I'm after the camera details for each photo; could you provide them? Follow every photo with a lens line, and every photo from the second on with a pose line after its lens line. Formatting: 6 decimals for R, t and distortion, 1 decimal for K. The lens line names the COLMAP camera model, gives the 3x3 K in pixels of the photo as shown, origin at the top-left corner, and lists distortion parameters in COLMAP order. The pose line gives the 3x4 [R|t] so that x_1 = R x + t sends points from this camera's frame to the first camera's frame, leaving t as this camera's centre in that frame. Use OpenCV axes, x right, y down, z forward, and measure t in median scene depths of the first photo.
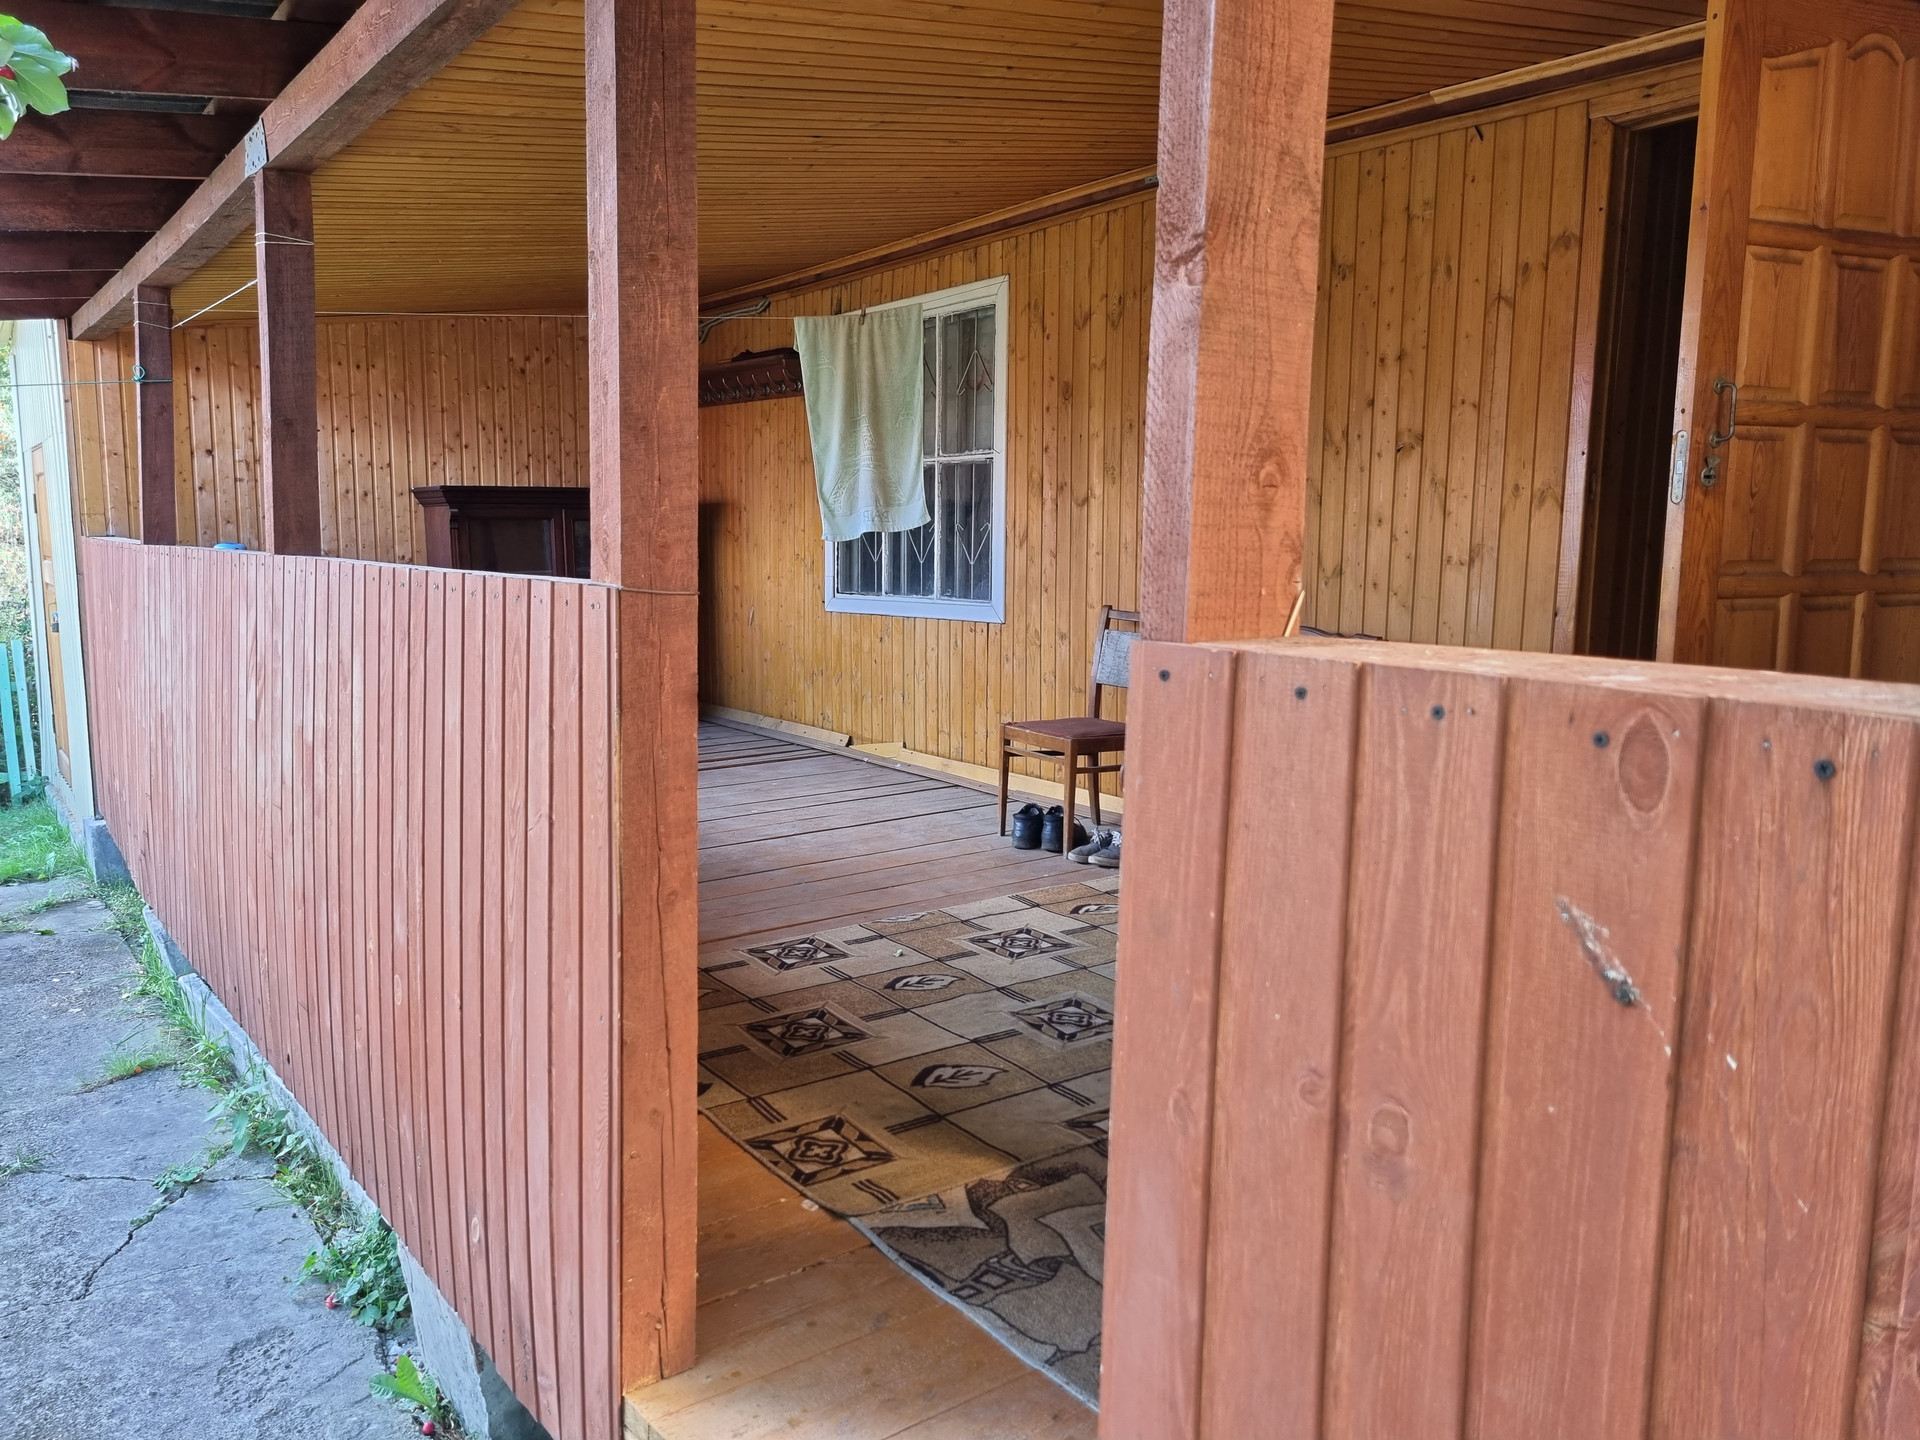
lens RADIAL K [[1424.3, 0, 958.4], [0, 1424.3, 716.4], [0, 0, 1]] dist [0.053342, -0.040334]
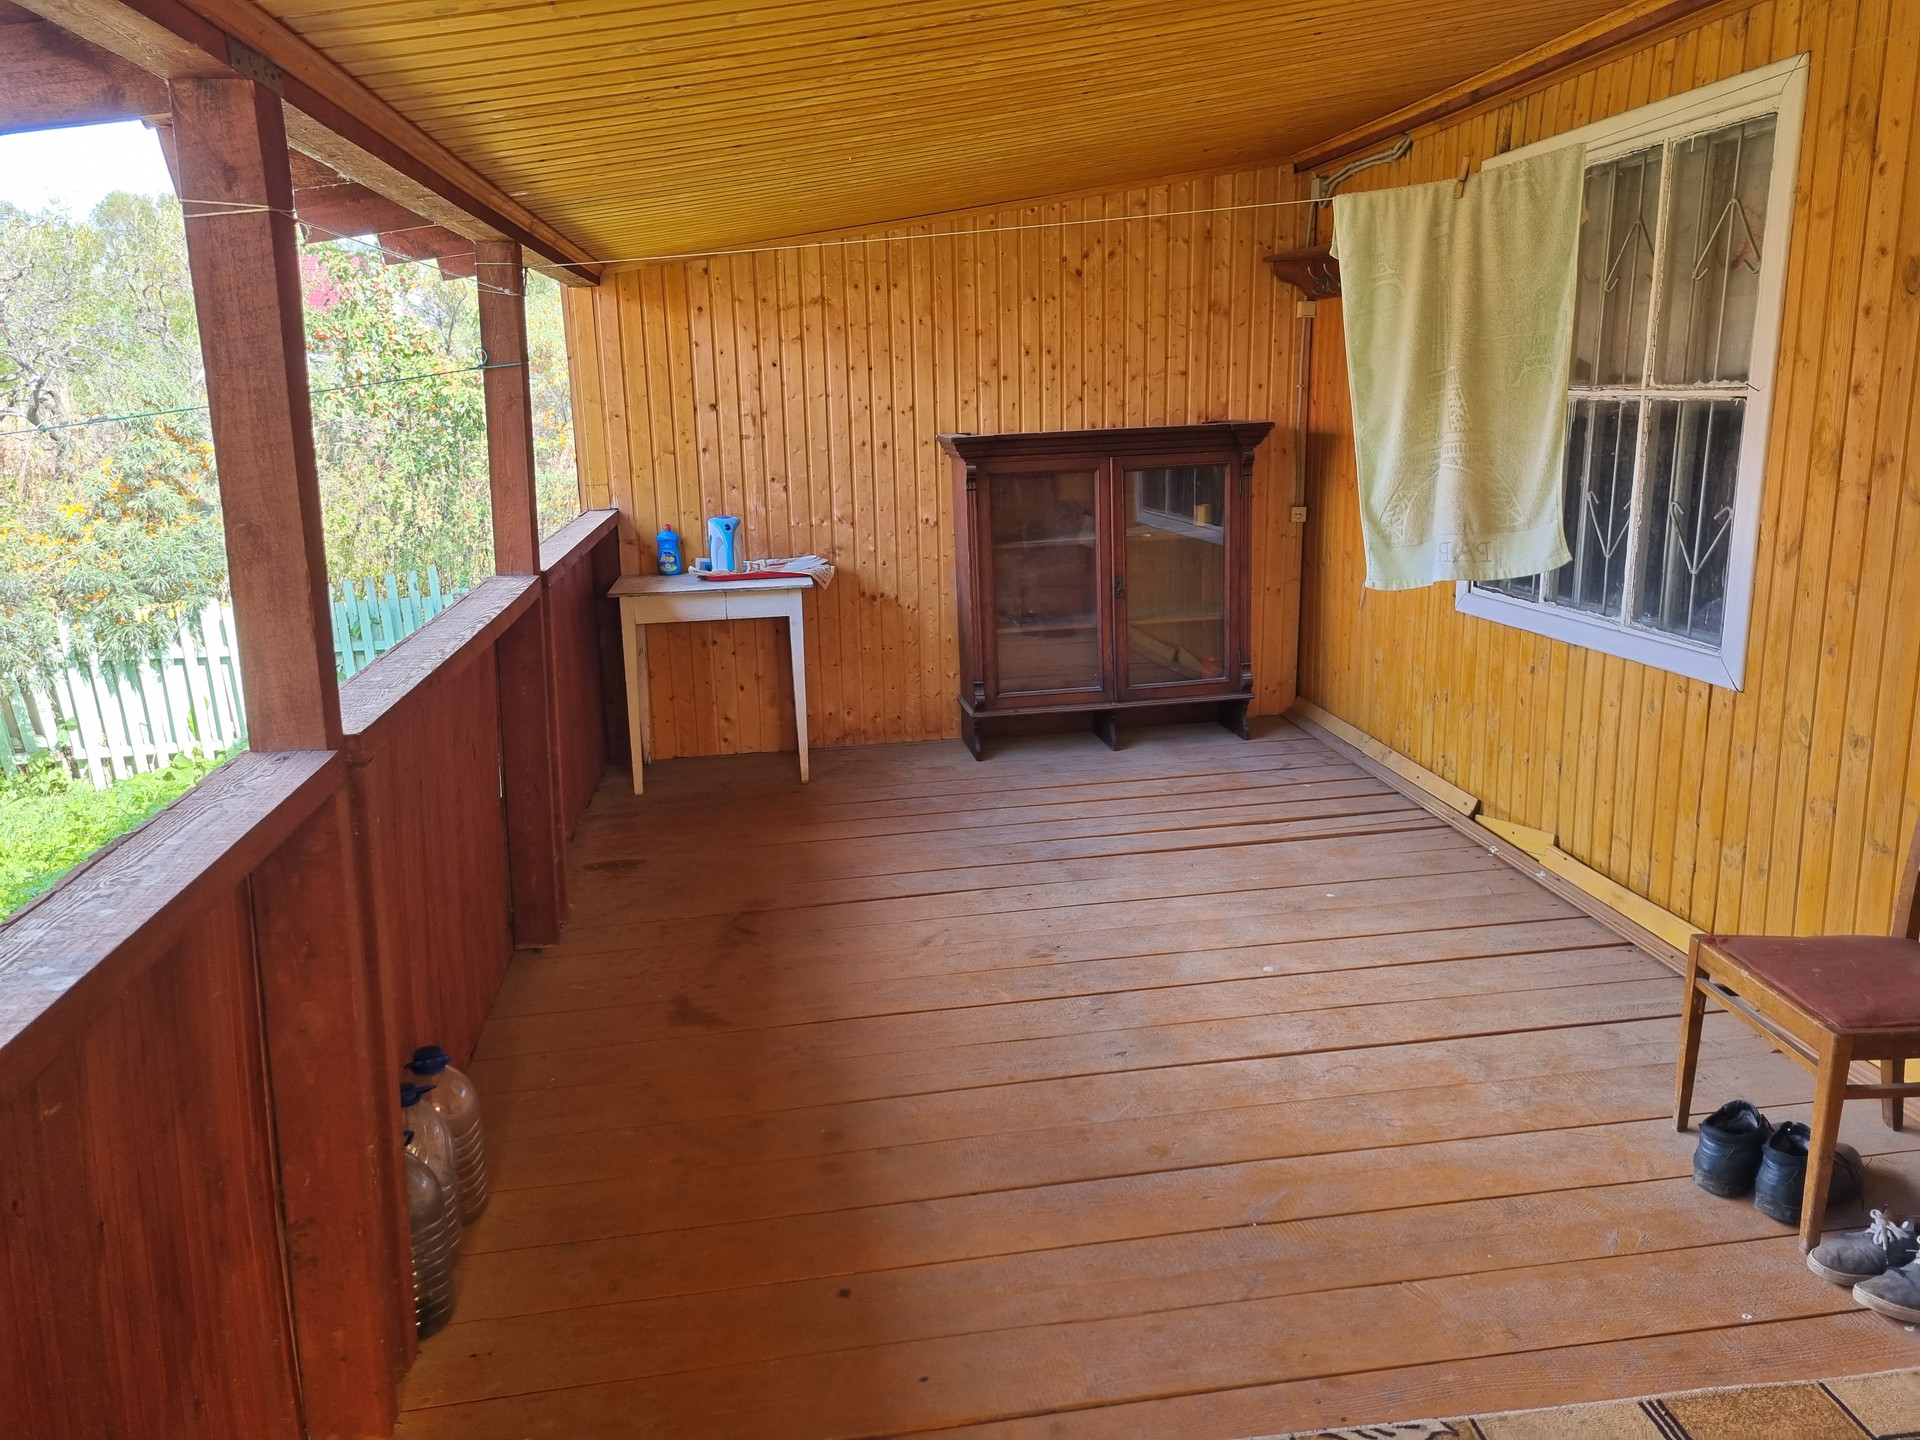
lens RADIAL K [[1424.3, 0, 958.4], [0, 1424.3, 716.4], [0, 0, 1]] dist [0.053342, -0.040334]
pose [[0.873550, 0.081224, -0.479909, 0.035138], [-0.029083, 0.992927, 0.115114, -0.109659], [0.485865, -0.086600, 0.869733, 0.336037]]
